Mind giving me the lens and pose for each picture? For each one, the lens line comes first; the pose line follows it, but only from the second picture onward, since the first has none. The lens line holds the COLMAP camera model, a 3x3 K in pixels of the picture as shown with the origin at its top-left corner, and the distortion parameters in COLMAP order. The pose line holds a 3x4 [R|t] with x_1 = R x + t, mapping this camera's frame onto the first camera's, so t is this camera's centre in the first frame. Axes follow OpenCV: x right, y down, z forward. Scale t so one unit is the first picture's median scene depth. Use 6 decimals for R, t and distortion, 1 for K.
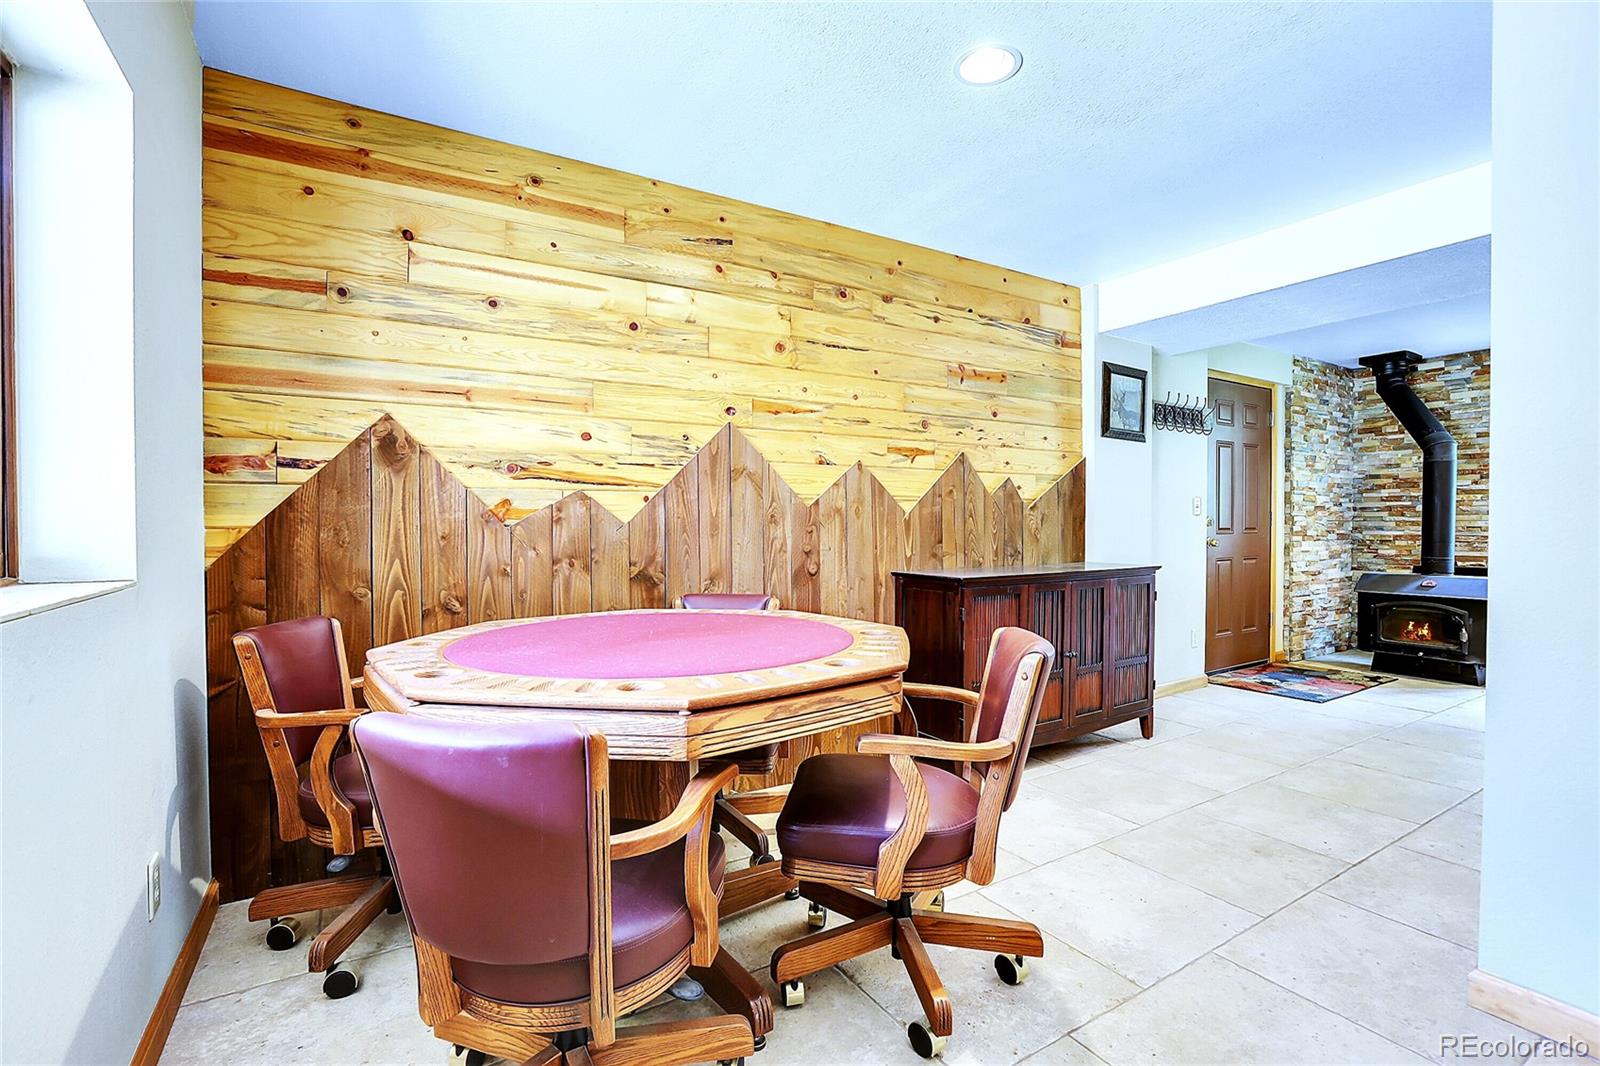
lens RADIAL K [[719.7, 0, 804.3], [0, 719.7, 532.9], [0, 0, 1]] dist [-0.012658, 0.000557]
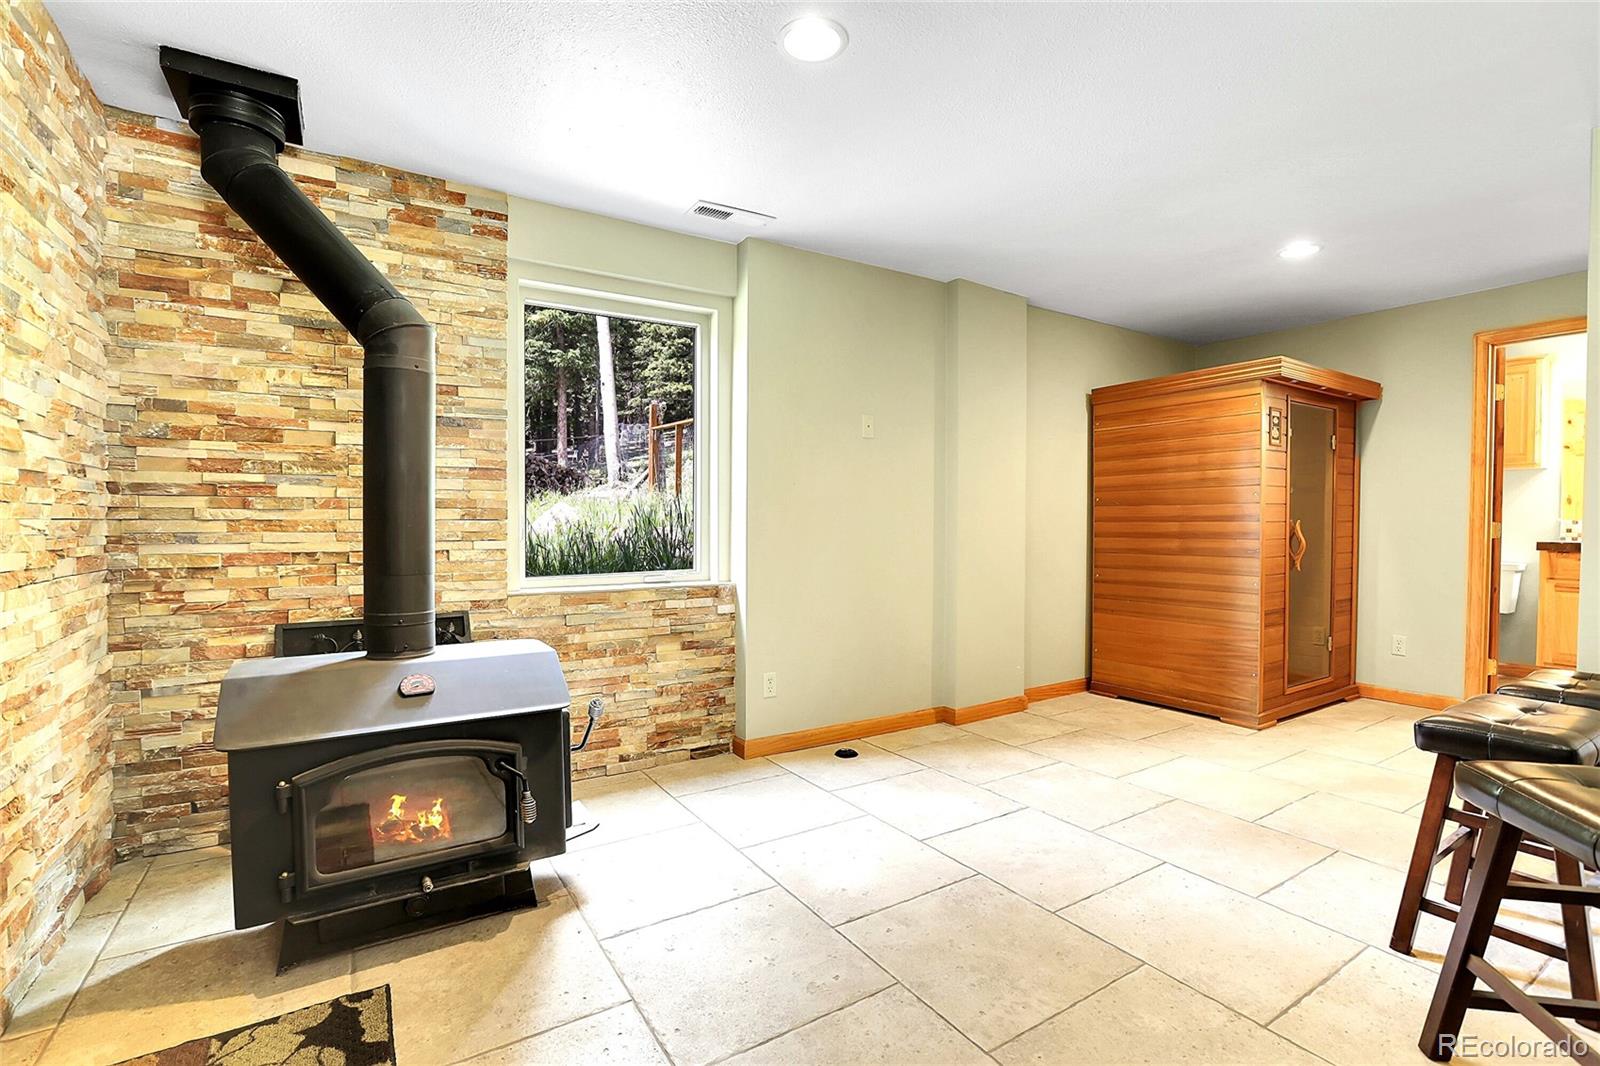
lens RADIAL K [[719.7, 0, 801.9], [0, 719.7, 533.6], [0, 0, 1]] dist [-0.012658, 0.000557]
pose [[-0.009989, -0.016108, 0.999820, 0.409334], [0.014808, 0.999758, 0.016255, -0.010384], [-0.999840, 0.014968, -0.009748, 0.665548]]
